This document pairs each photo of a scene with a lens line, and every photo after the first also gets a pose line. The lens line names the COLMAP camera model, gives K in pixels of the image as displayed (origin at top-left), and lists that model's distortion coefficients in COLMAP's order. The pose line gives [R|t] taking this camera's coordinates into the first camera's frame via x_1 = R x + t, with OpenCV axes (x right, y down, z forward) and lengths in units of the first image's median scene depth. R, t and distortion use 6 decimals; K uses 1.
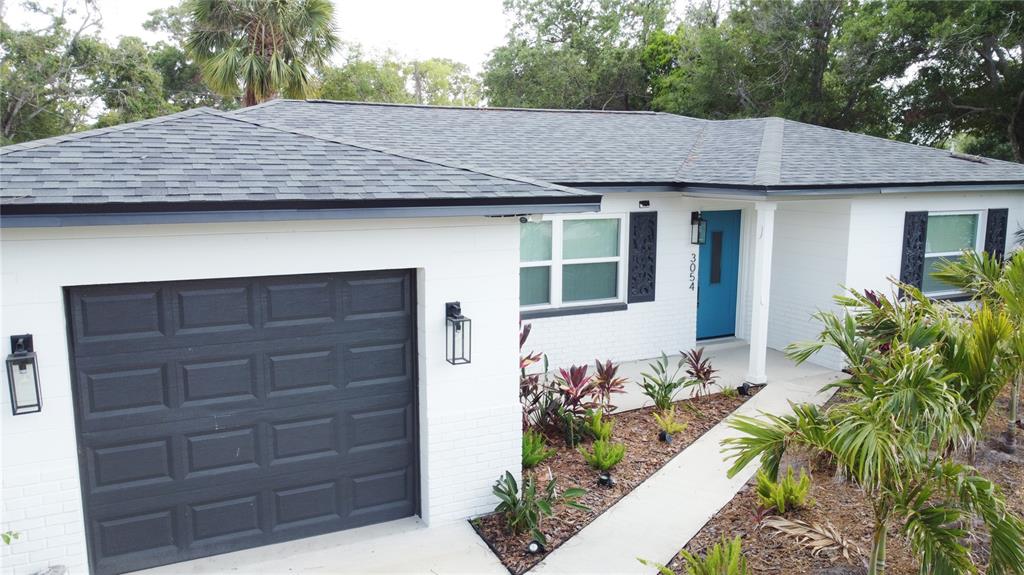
lens RADIAL K [[769.8, 0, 510.9], [0, 769.8, 290.5], [0, 0, 1]] dist [-0.004638, -0.000976]
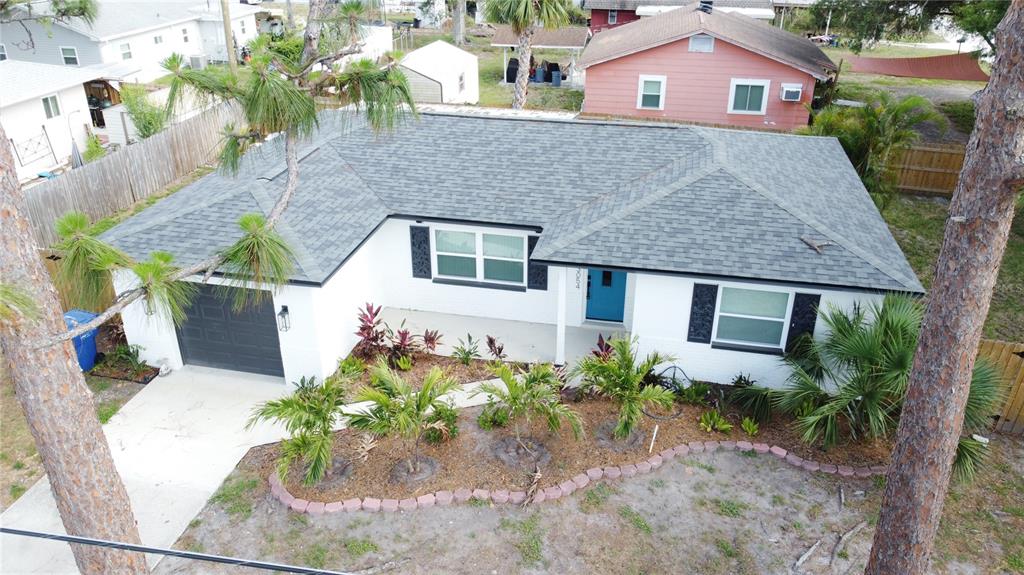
lens RADIAL K [[769.8, 0, 512.2], [0, 769.8, 289.0], [0, 0, 1]] dist [-0.004638, -0.000976]
pose [[0.790898, 0.277758, -0.545281, 0.997181], [-0.103119, 0.938807, 0.328646, -0.501620], [0.603198, -0.203696, 0.771142, -0.234631]]
